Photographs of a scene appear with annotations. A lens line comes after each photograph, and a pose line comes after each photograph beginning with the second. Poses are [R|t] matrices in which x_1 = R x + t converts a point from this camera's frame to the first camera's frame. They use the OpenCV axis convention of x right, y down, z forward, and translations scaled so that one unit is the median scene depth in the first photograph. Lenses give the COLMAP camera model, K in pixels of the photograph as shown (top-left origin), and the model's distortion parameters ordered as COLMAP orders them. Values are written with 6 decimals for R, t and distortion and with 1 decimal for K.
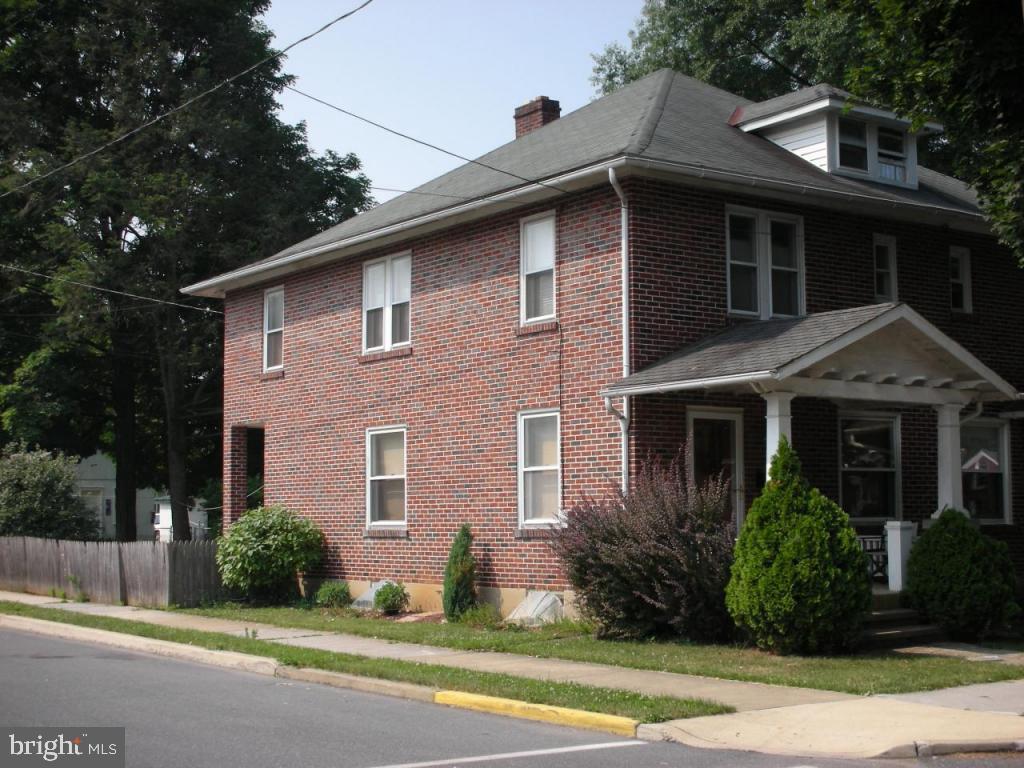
lens RADIAL K [[1543.7, 0, 512.0], [0, 1543.7, 384.0], [0, 0, 1]] dist [-0.008831, -0.002933]
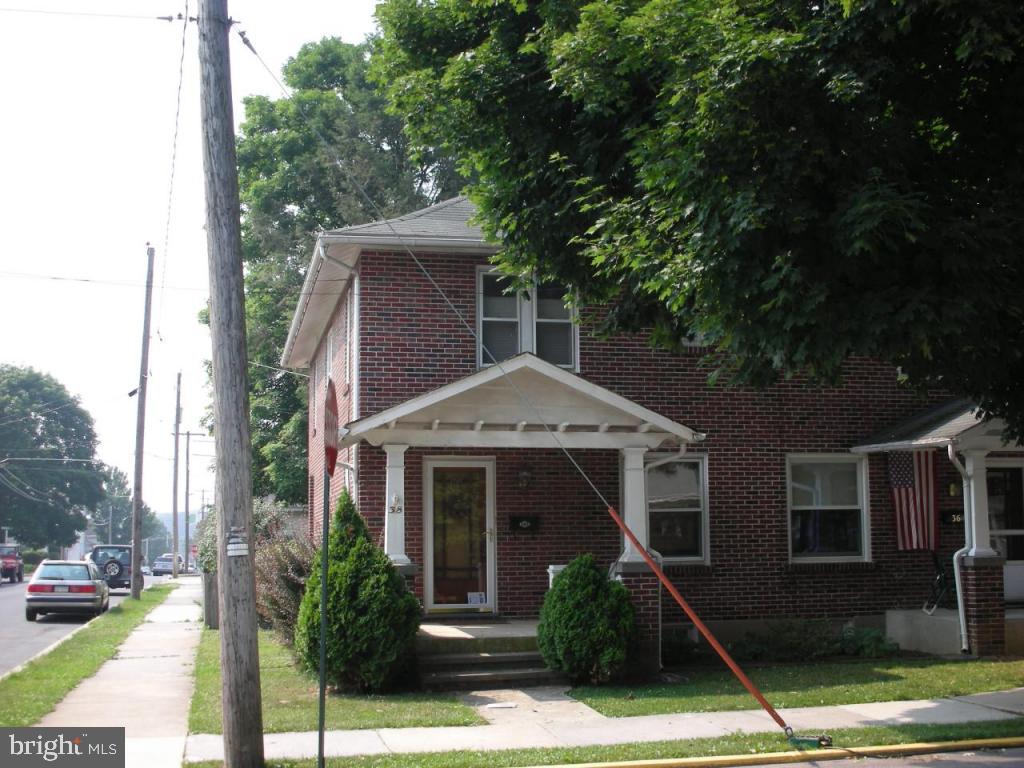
lens RADIAL K [[1352.7, 0, 512.0], [0, 1352.7, 384.0], [0, 0, 1]] dist [-0.101254, -0.019570]
pose [[0.916180, -0.052522, -0.397312, 0.529058], [0.041048, 0.998459, -0.037336, 0.001451], [0.398660, 0.017897, 0.916924, 0.151036]]
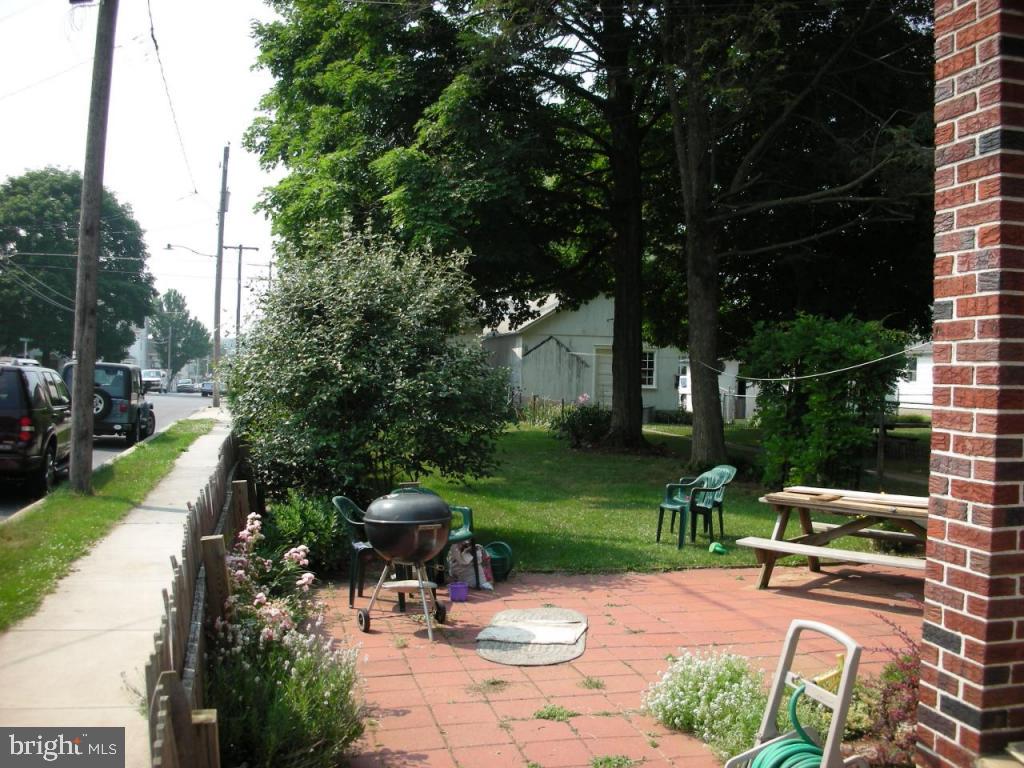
lens RADIAL K [[1056.5, 0, 512.0], [0, 1056.5, 384.0], [0, 0, 1]] dist [-0.189248, 0.014541]
pose [[0.921404, 0.030342, -0.387420, -0.260418], [0.006116, 0.995692, 0.092525, 0.095046], [0.388558, -0.087623, 0.917248, 1.232401]]
